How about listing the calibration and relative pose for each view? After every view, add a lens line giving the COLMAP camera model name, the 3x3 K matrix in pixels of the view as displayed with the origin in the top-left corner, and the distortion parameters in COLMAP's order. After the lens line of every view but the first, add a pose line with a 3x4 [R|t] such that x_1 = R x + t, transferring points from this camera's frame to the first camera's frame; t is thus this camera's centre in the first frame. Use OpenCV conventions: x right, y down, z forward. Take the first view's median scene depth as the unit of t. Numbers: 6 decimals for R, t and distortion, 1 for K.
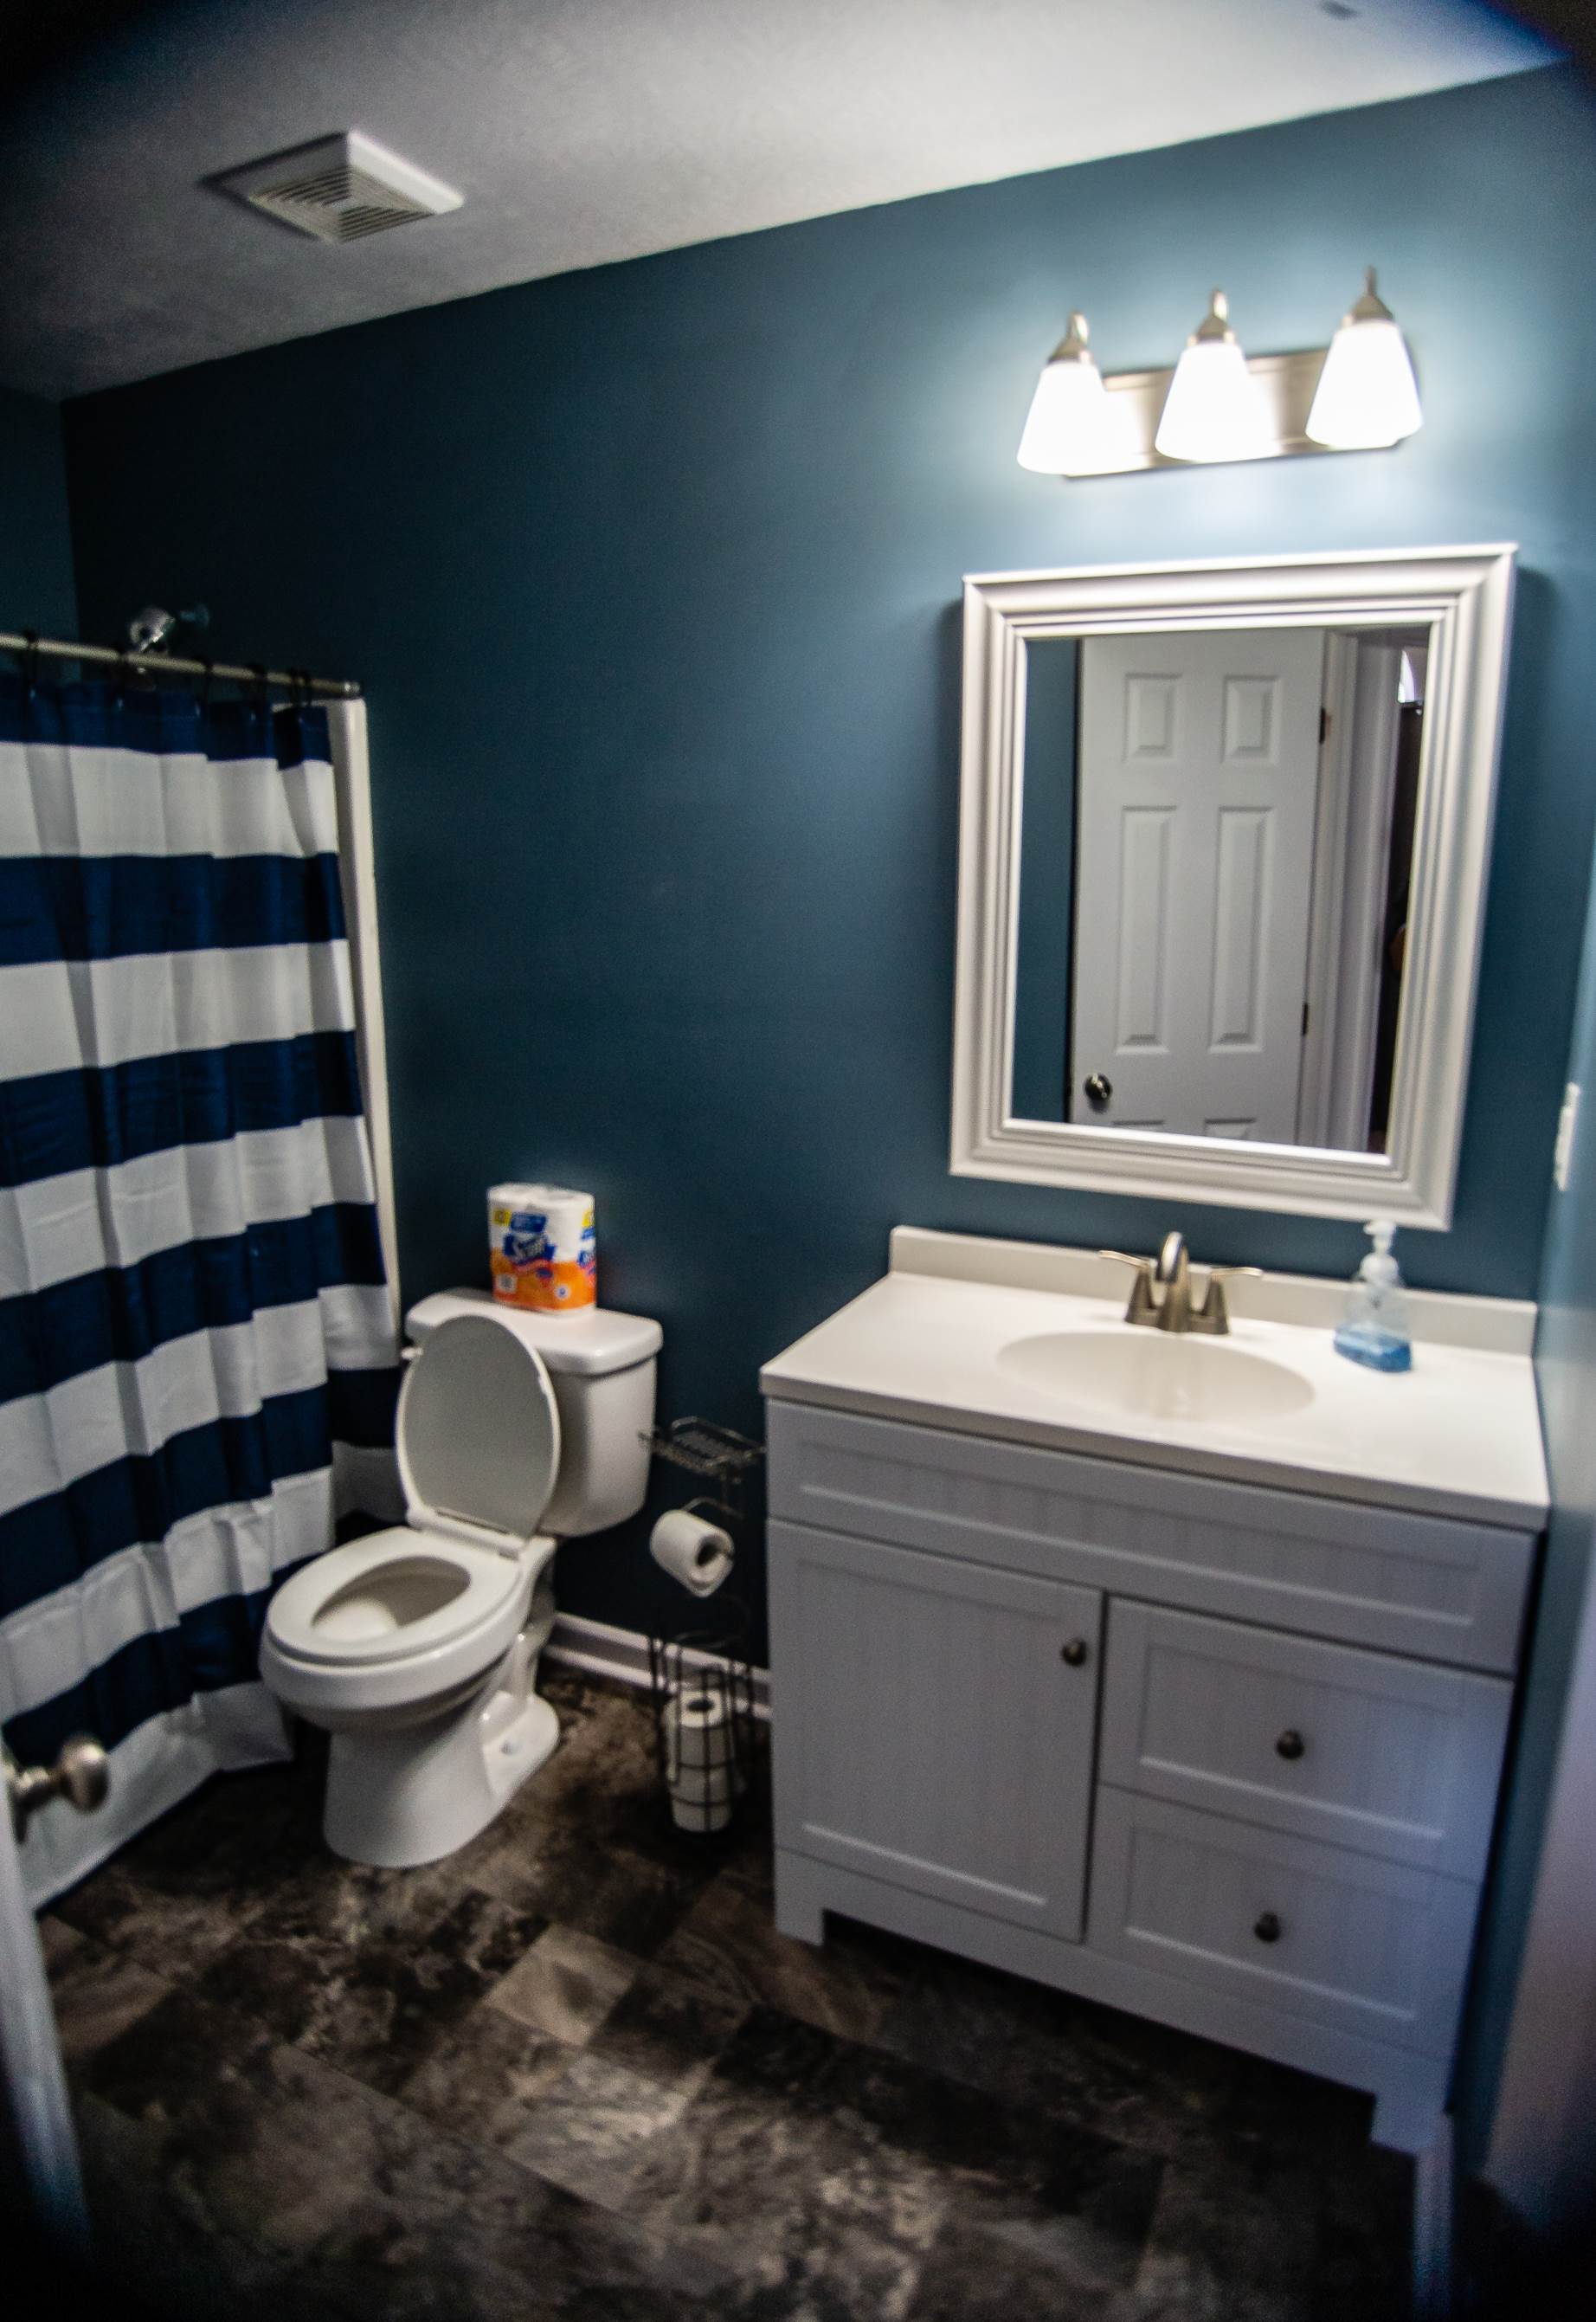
lens RADIAL K [[1348.8, 0, 798.0], [0, 1348.8, 1161.0], [0, 0, 1]] dist [-0.101565, 0.048558]
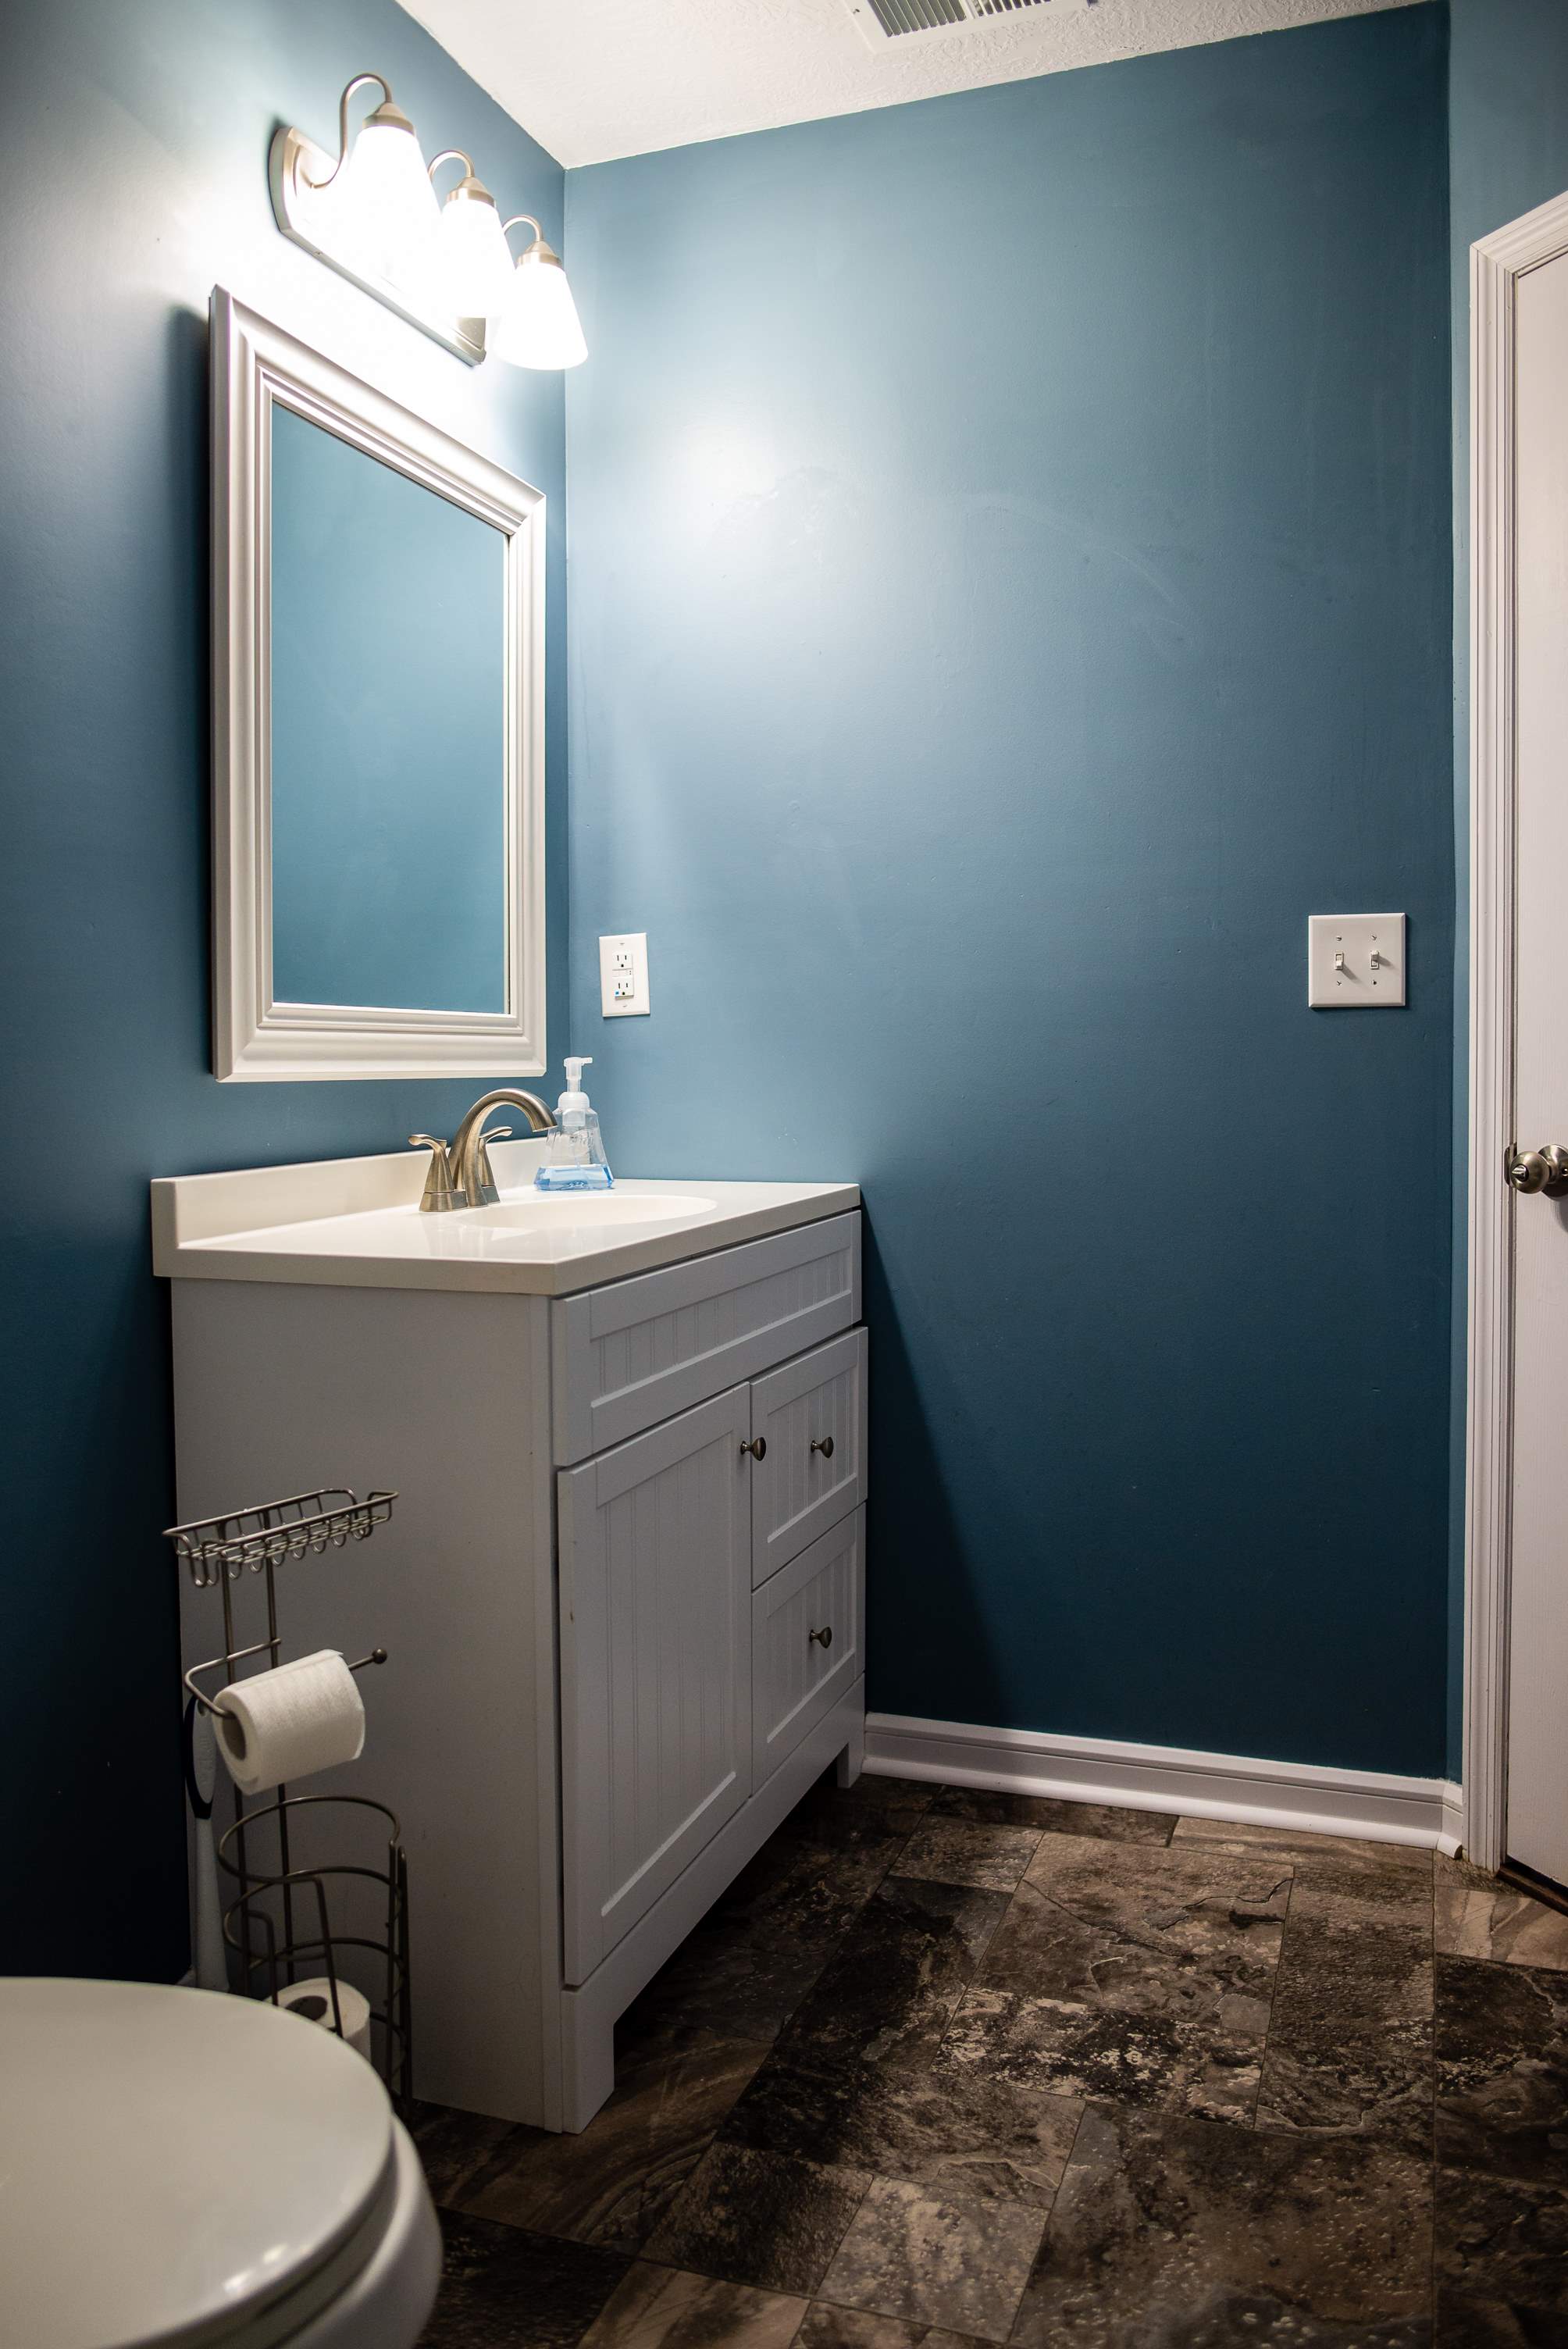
lens RADIAL K [[1764.3, 0, 784.0], [0, 1764.3, 1174.5], [0, 0, 1]] dist [-0.003016, 0.001095]
pose [[-0.106556, -0.067679, 0.992001, -1.106457], [0.233829, 0.967995, 0.091158, 0.049456], [-0.966421, 0.241672, -0.087321, 1.038131]]
